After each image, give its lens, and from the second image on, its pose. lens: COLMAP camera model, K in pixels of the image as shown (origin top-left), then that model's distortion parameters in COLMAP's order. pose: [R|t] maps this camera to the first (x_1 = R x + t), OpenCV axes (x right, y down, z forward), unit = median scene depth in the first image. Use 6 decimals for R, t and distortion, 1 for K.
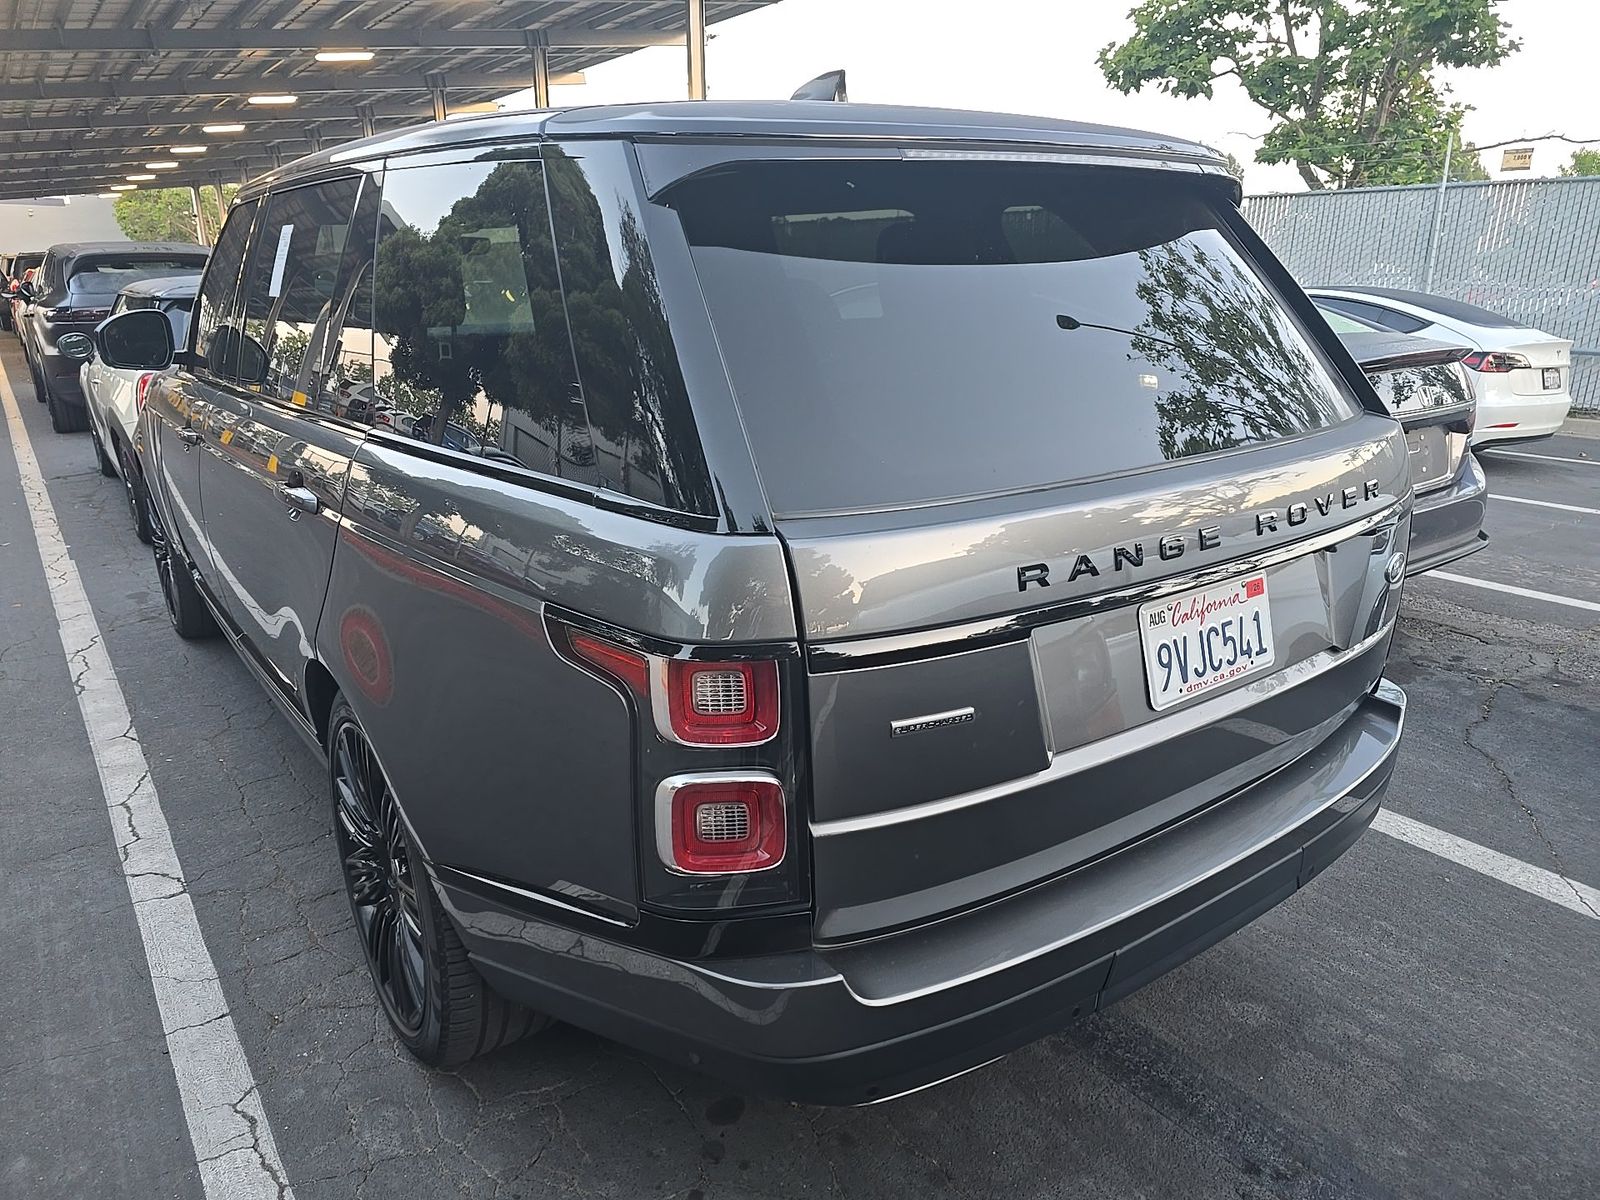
lens RADIAL K [[1087.3, 0, 789.7], [0, 1087.3, 602.4], [0, 0, 1]] dist [0.058321, -0.055858]
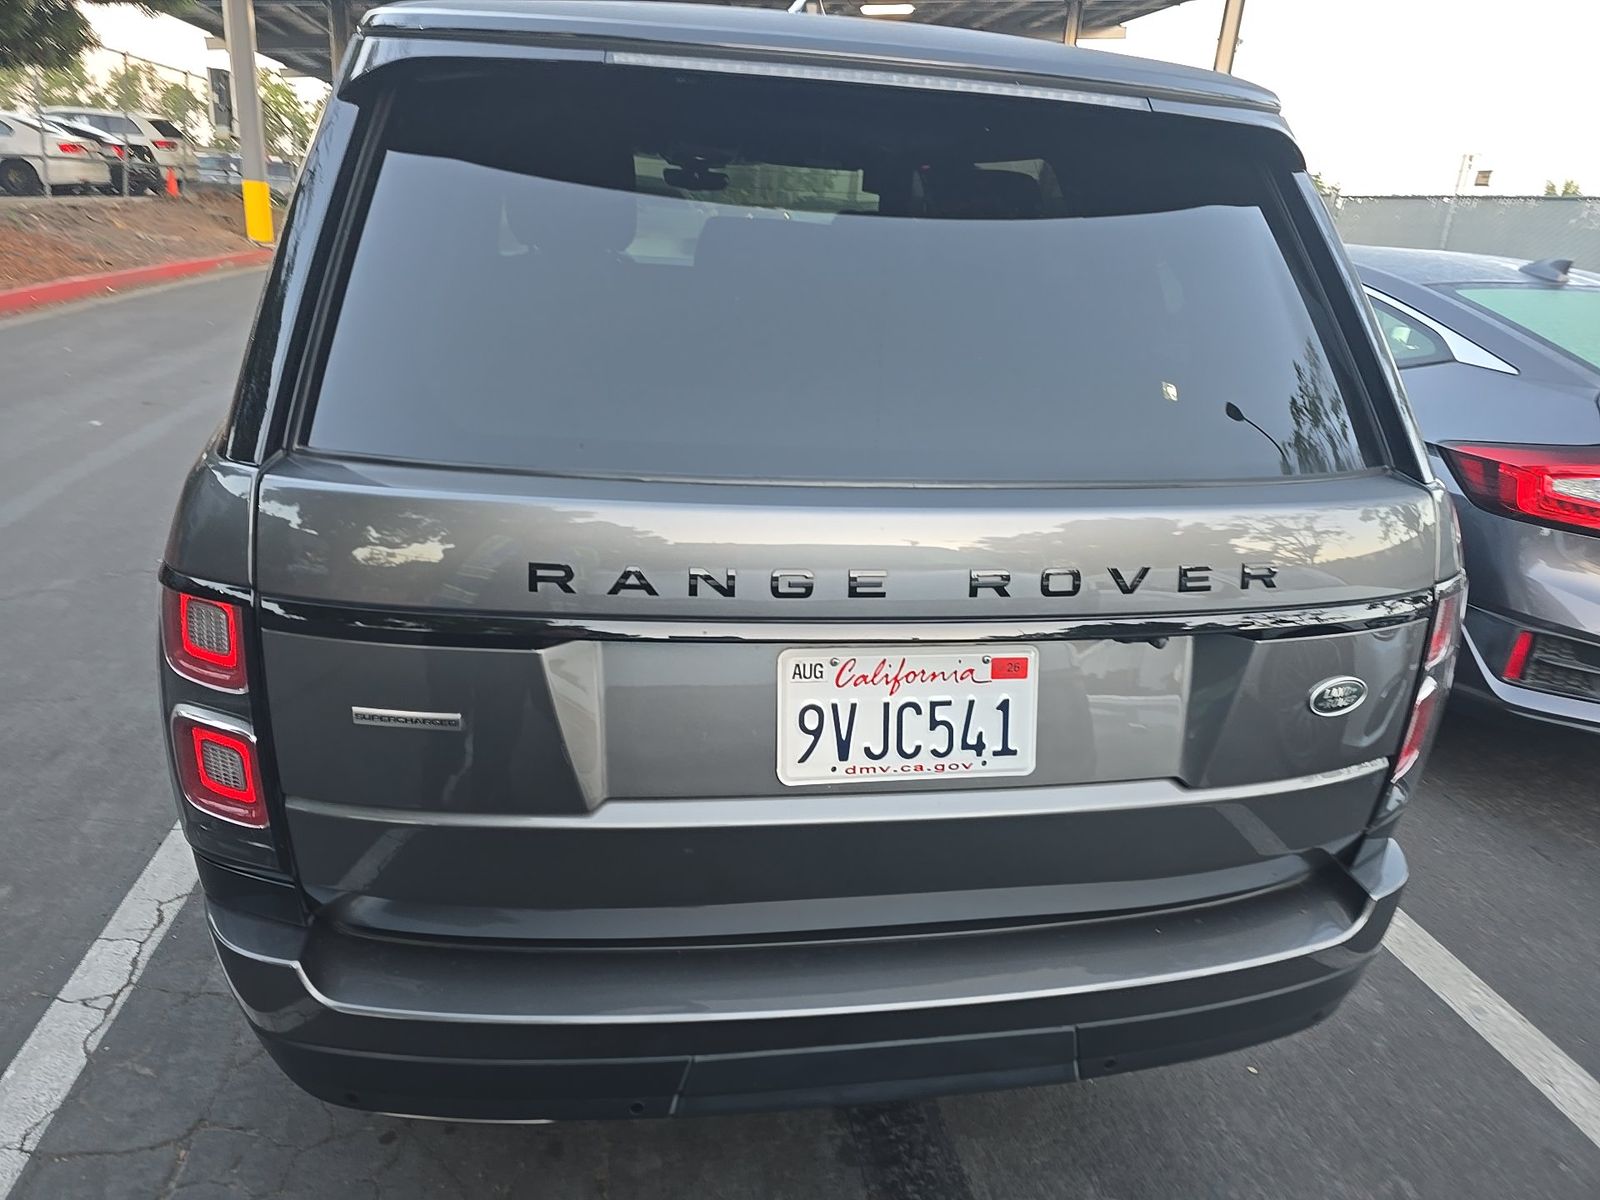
lens RADIAL K [[1066.3, 0, 862.3], [0, 1066.3, 597.6], [0, 0, 1]] dist [0.114244, -0.118685]
pose [[0.896087, 0.213032, -0.389416, 0.627684], [-0.202323, 0.976896, 0.068850, -0.093475], [0.395086, 0.017092, 0.918485, 0.291870]]
